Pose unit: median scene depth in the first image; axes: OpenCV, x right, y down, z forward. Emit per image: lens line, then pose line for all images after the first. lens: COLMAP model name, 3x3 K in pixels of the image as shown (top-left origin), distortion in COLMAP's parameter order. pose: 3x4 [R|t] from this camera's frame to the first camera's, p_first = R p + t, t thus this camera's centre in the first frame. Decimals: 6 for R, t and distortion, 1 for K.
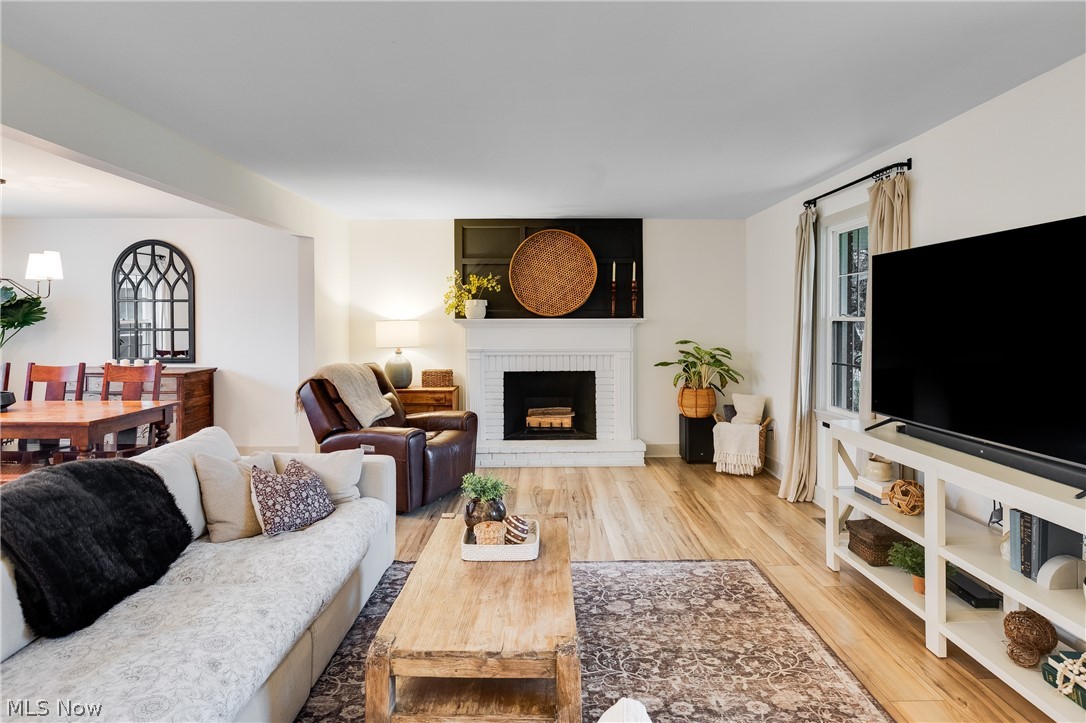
lens RADIAL K [[605.9, 0, 545.4], [0, 605.9, 329.7], [0, 0, 1]] dist [0.000403, -0.000446]
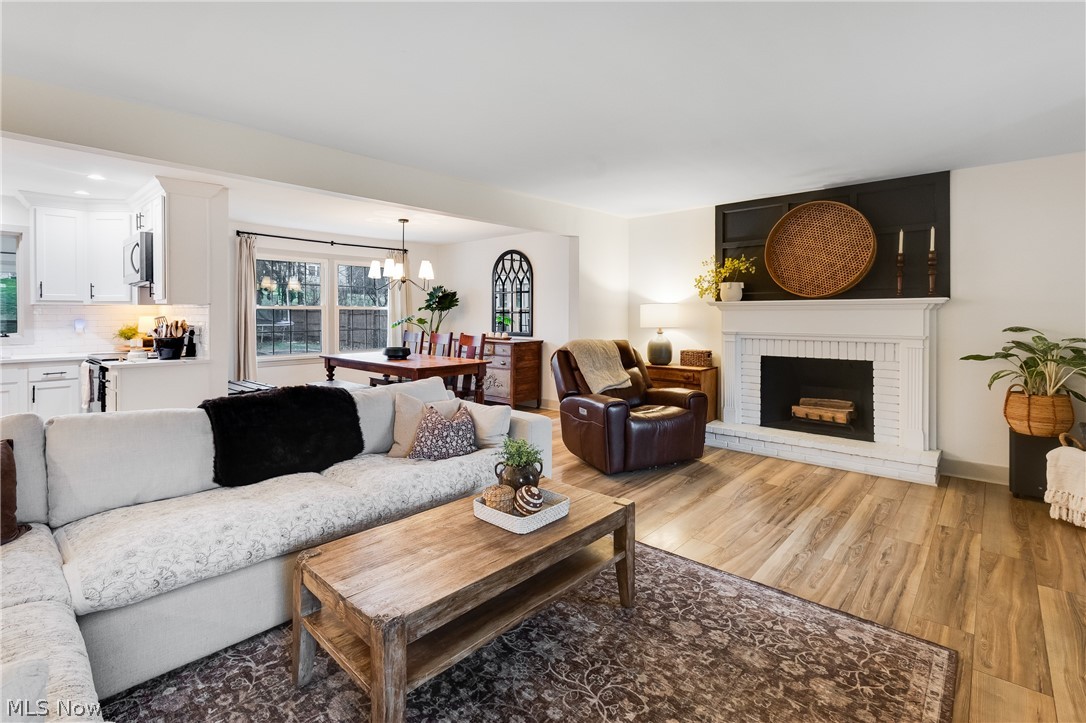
lens RADIAL K [[503.3, 0, 542.7], [0, 503.3, 317.8], [0, 0, 1]] dist [0.000875, -0.000125]
pose [[0.736723, 0.007367, -0.676155, 0.229655], [-0.010321, 0.999947, -0.000351, 0.013379], [0.676116, 0.007237, 0.736760, 0.177367]]
